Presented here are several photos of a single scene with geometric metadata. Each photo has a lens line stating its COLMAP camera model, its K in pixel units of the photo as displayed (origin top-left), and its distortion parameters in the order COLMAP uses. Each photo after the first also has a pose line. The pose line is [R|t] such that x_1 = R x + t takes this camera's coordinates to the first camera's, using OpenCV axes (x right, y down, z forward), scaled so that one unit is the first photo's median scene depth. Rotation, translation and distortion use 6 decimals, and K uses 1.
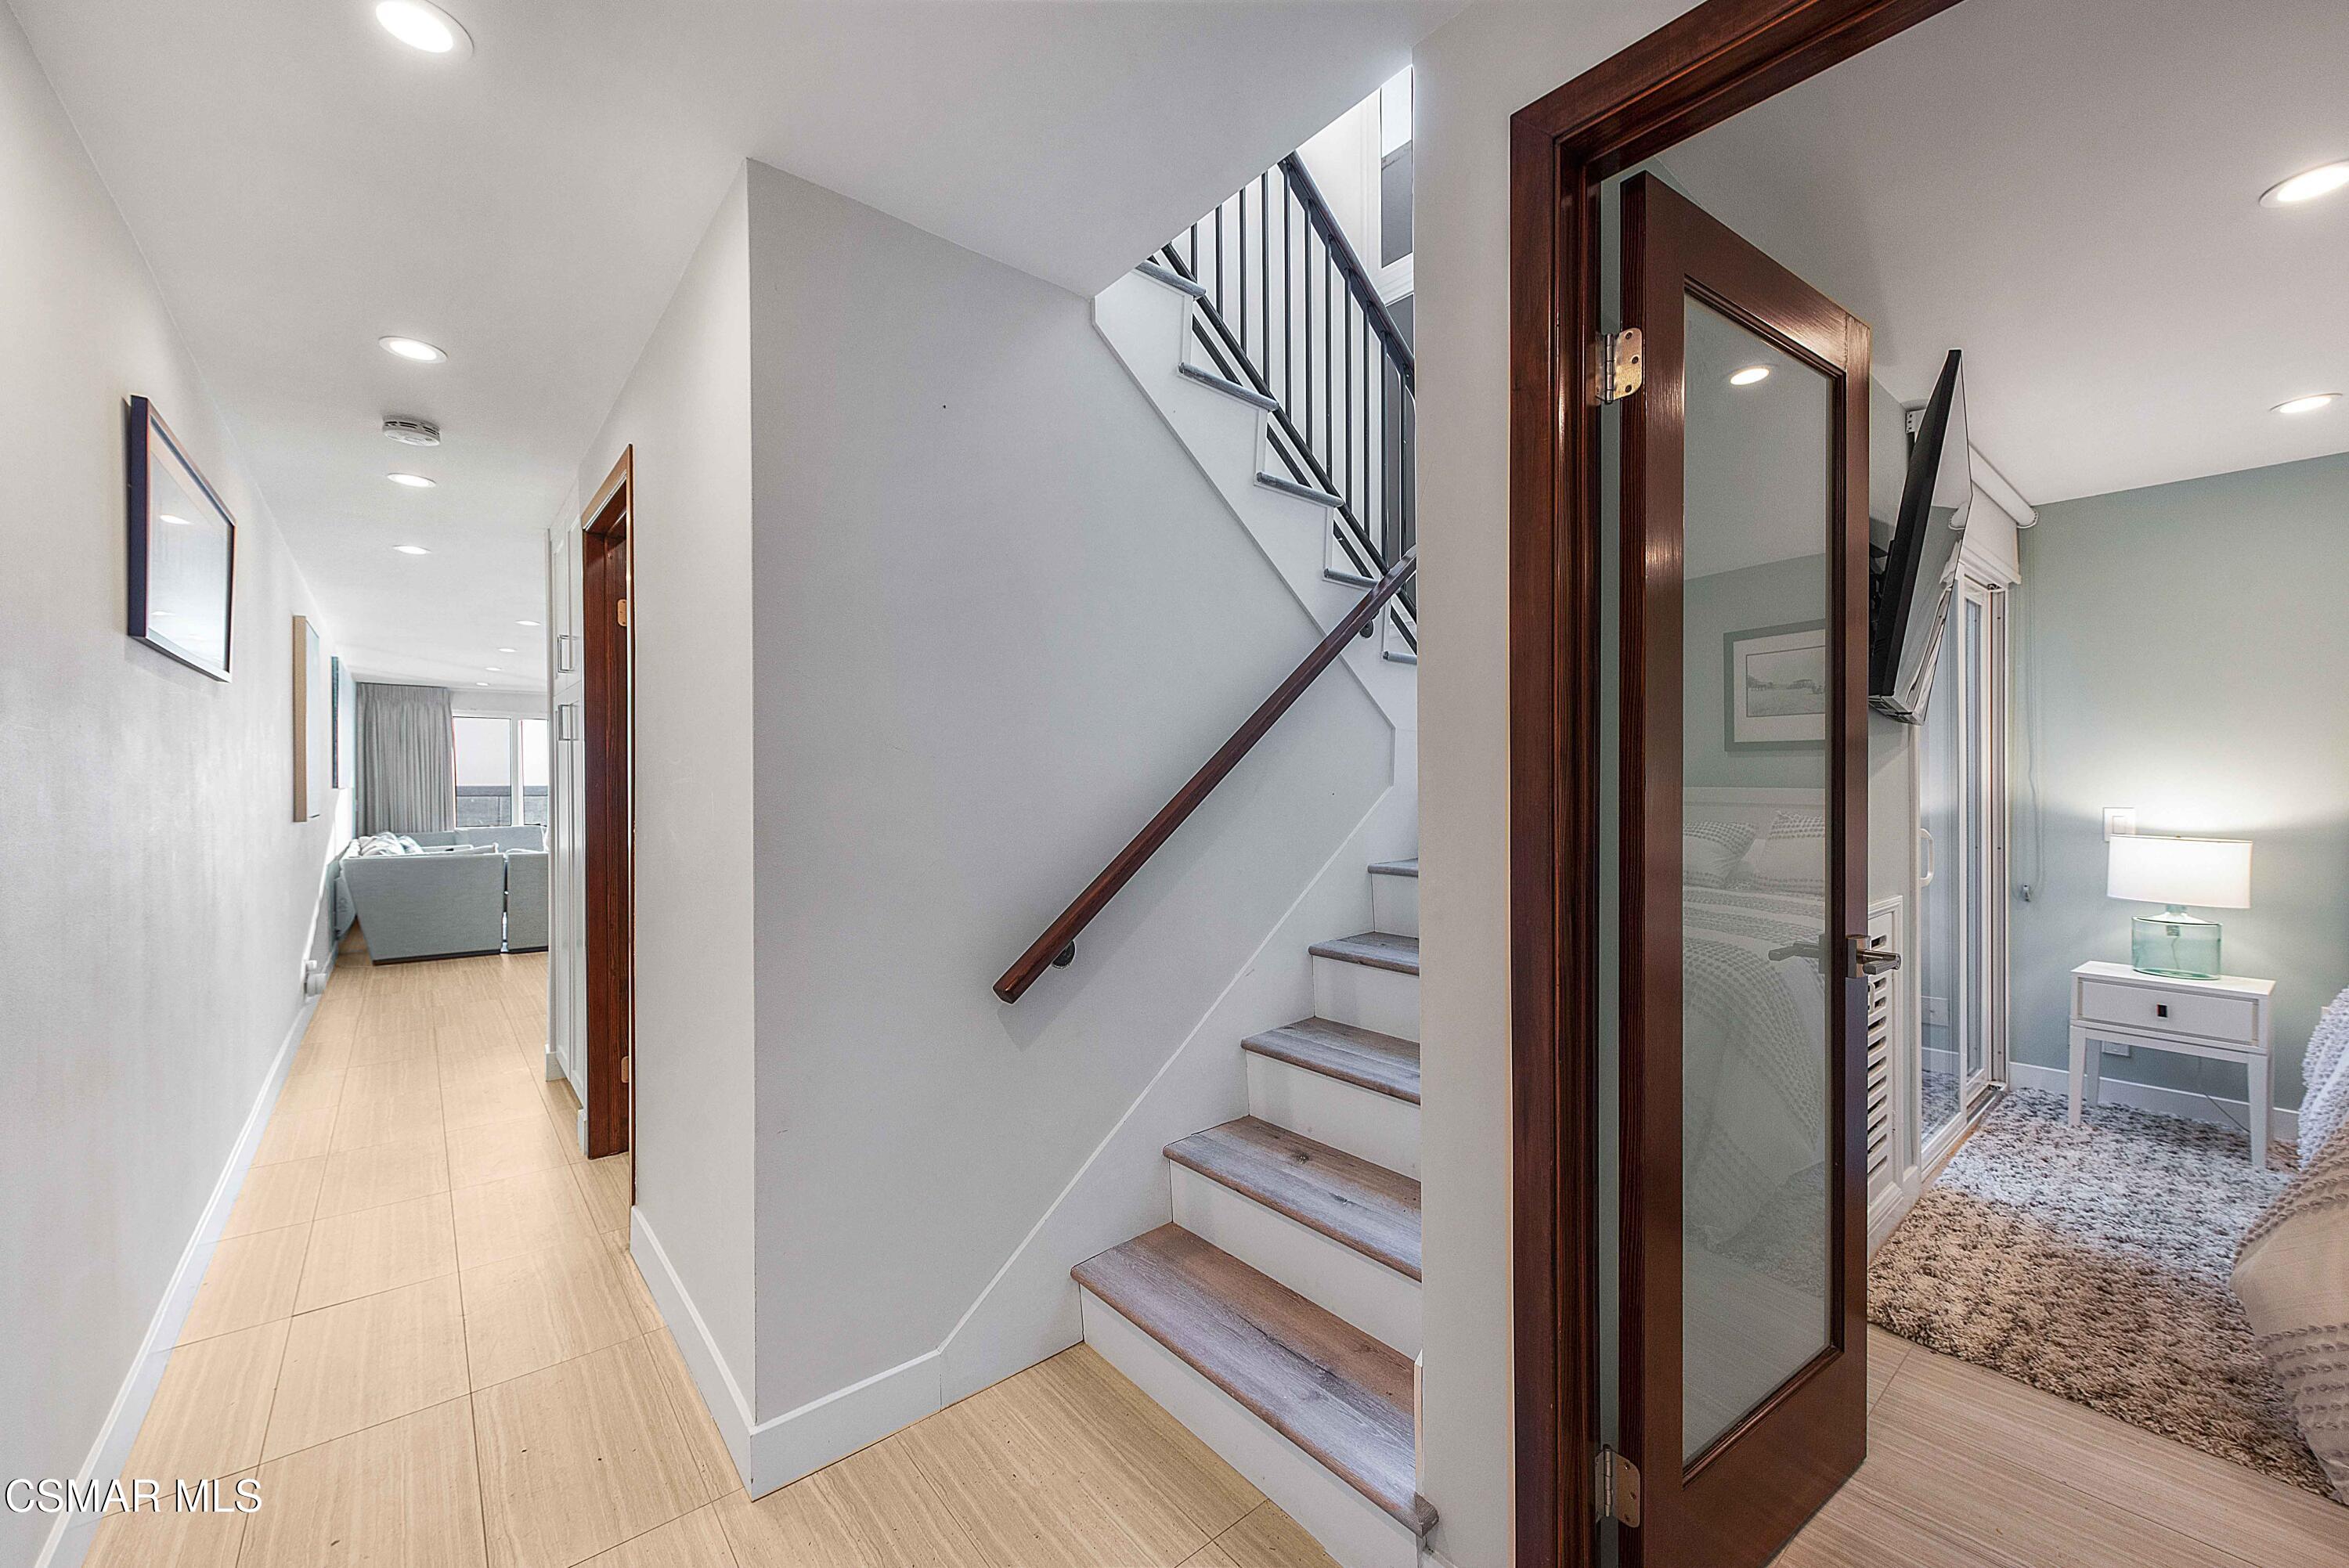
lens RADIAL K [[923.4, 0, 1147.6], [0, 923.4, 752.0], [0, 0, 1]] dist [-0.000387, 0.000236]
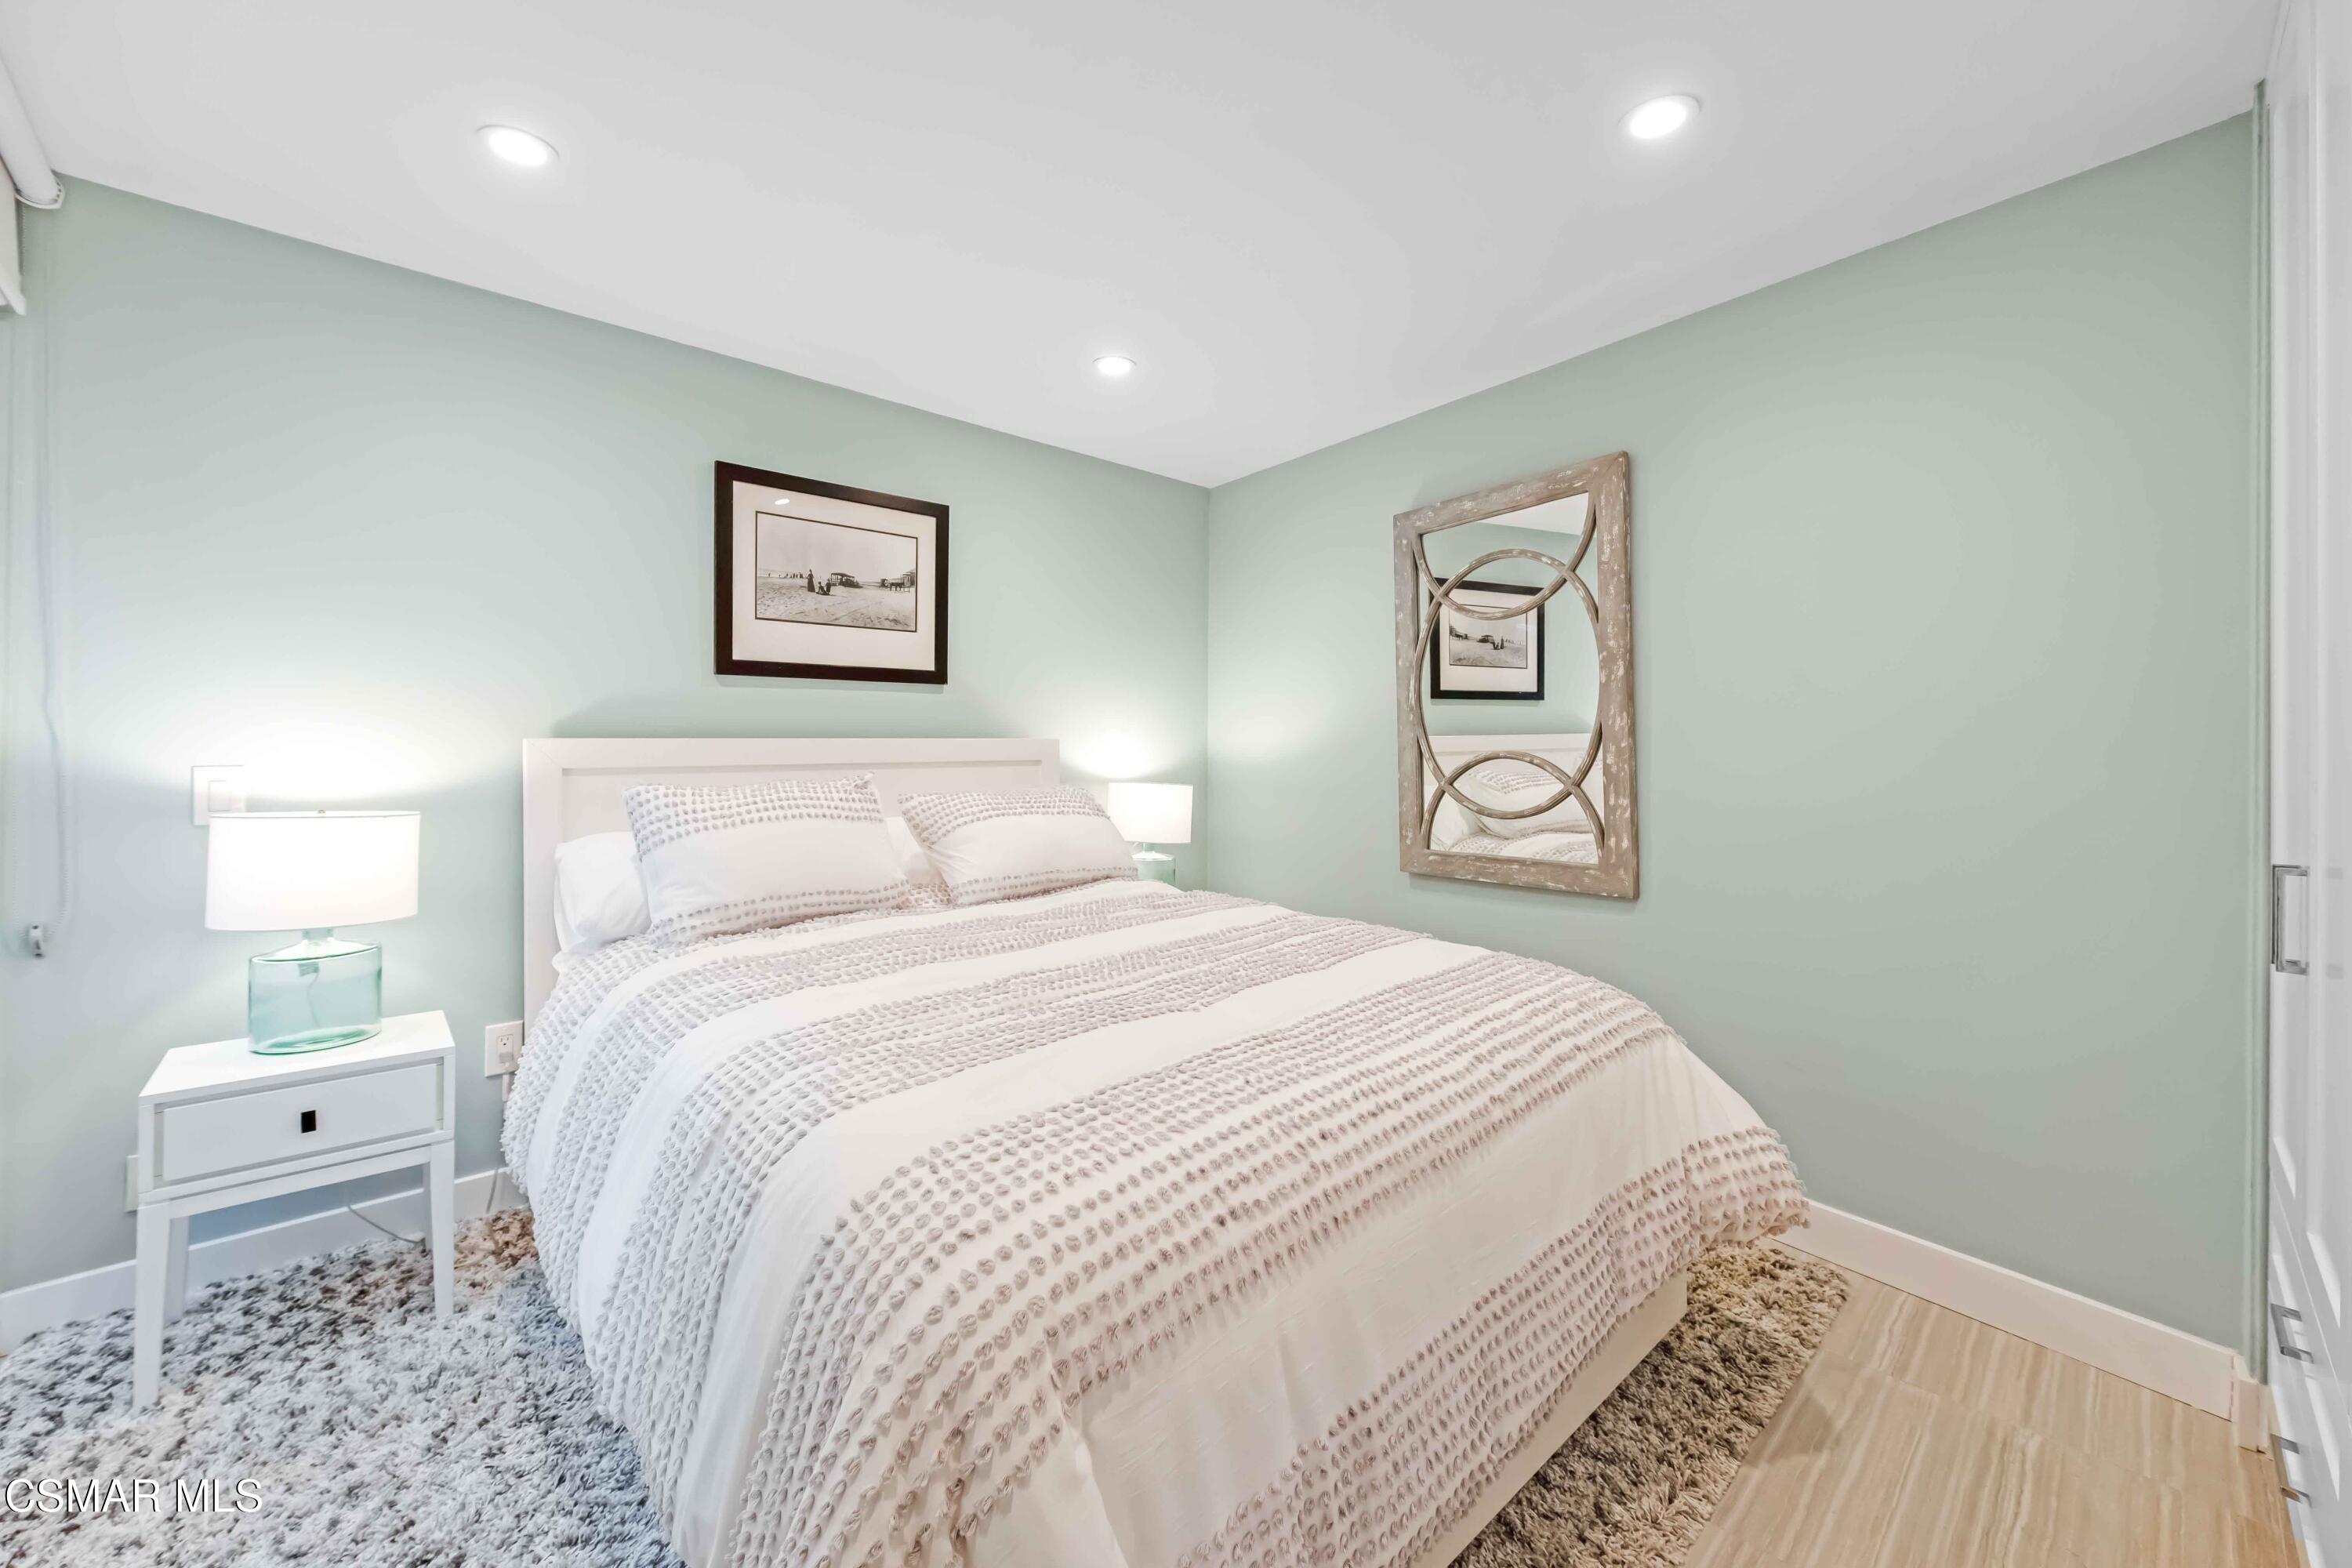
lens RADIAL K [[924.7, 0, 1149.0], [0, 924.7, 751.9], [0, 0, 1]] dist [-0.000387, 0.000236]
pose [[-0.075768, -0.029244, 0.996697, 0.473050], [-0.037539, 0.998945, 0.026457, 0.015774], [-0.996419, -0.035410, -0.076785, 0.509524]]
